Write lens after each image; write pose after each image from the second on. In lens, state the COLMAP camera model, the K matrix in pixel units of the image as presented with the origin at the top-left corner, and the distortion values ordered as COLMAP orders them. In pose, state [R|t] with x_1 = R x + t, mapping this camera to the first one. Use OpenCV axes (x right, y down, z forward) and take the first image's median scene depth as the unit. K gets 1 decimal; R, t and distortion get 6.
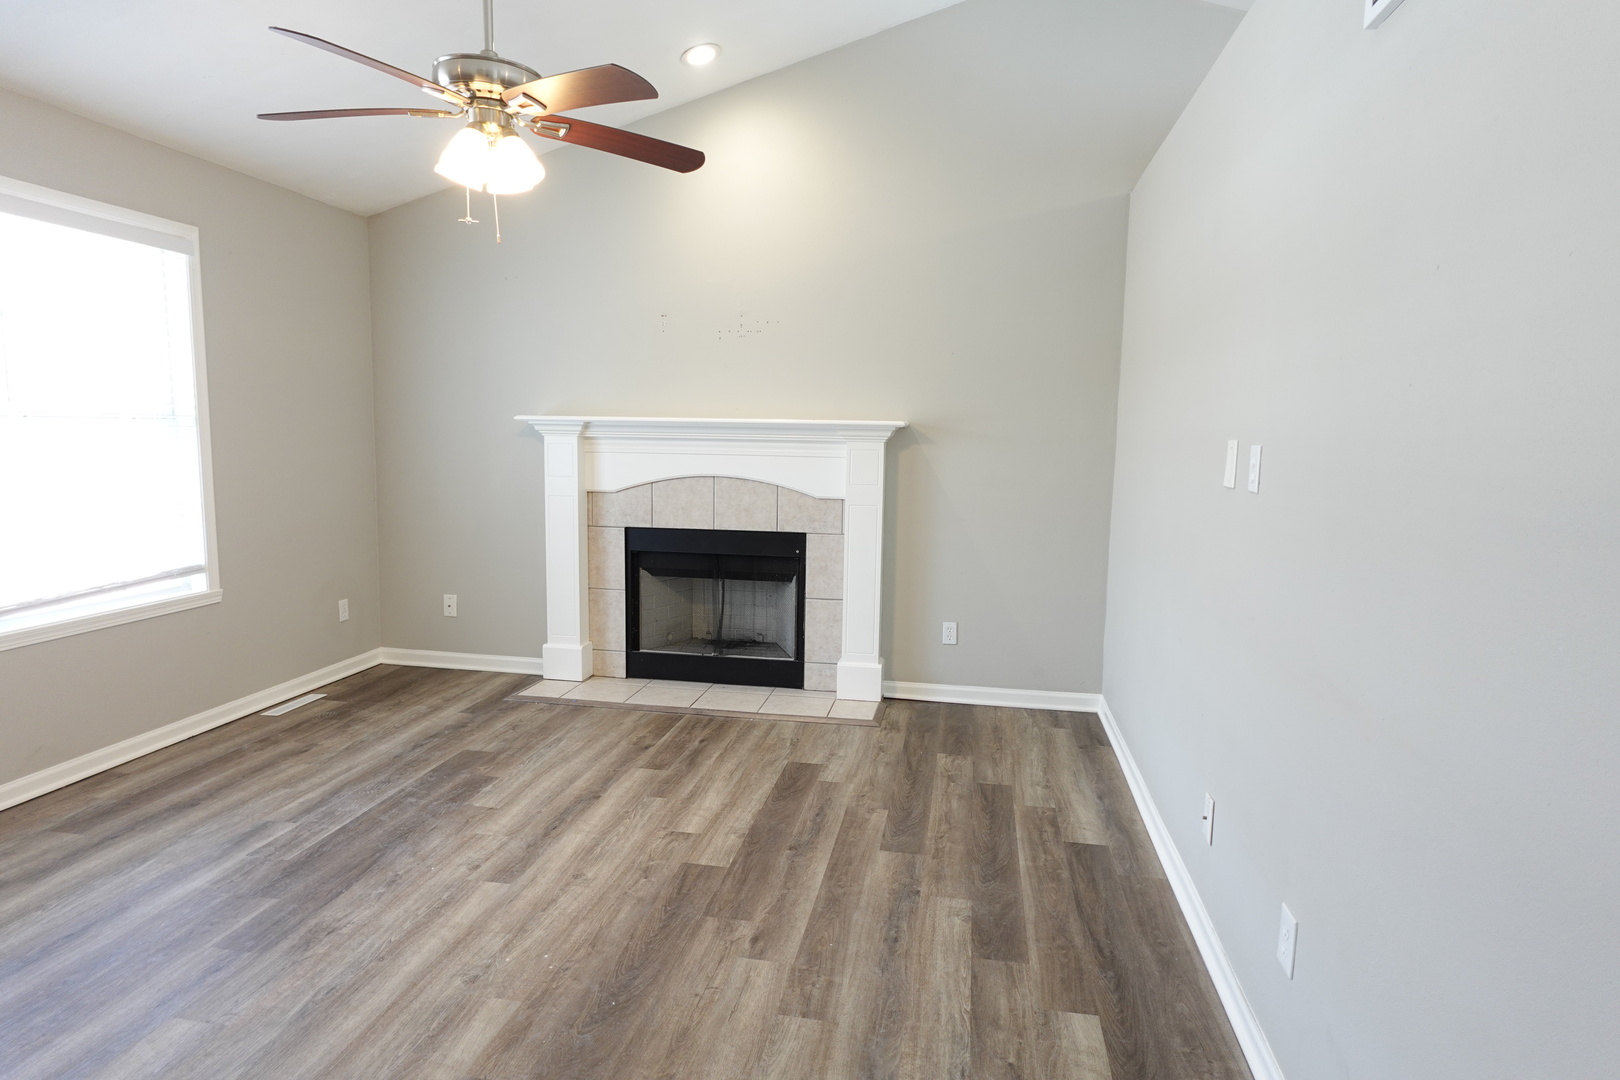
lens RADIAL K [[917.8, 0, 809.4], [0, 917.8, 540.5], [0, 0, 1]] dist [-0.007213, 0.005824]
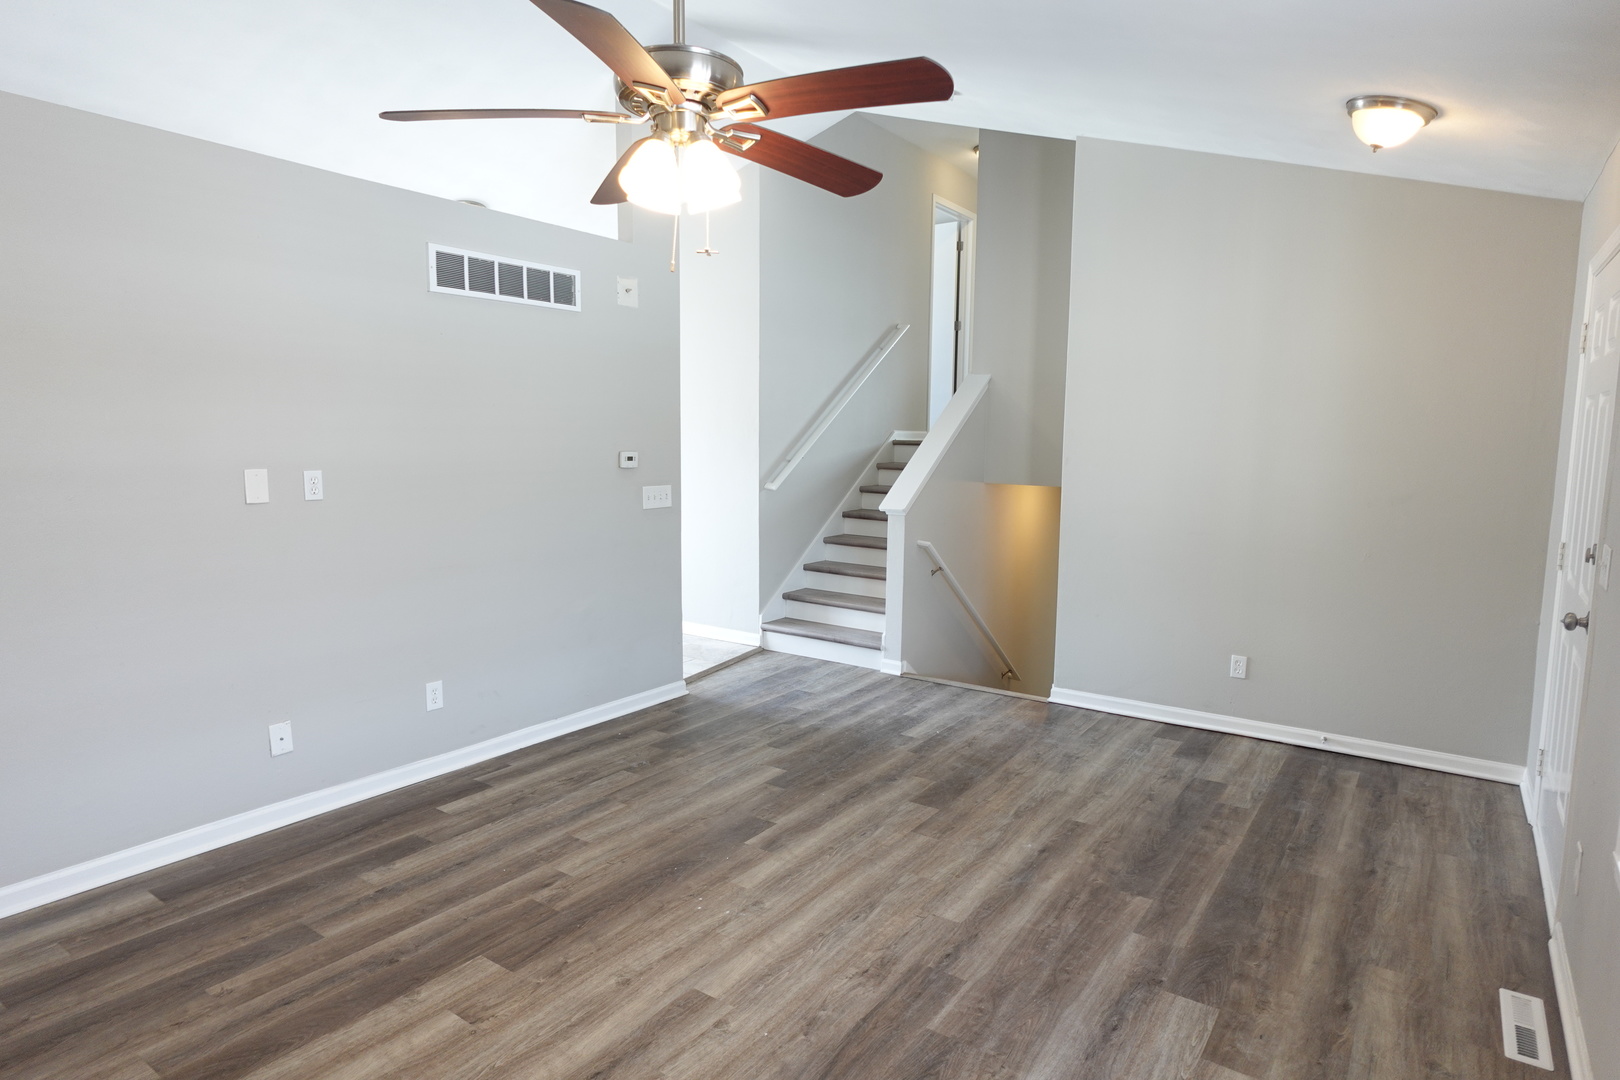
lens RADIAL K [[917.8, 0, 810.1], [0, 917.8, 539.3], [0, 0, 1]] dist [-0.007213, 0.005824]
pose [[-0.906163, -0.077111, 0.415839, -0.846427], [0.023053, 0.972771, 0.230620, -0.293341], [-0.422300, 0.218565, -0.879711, 1.805258]]
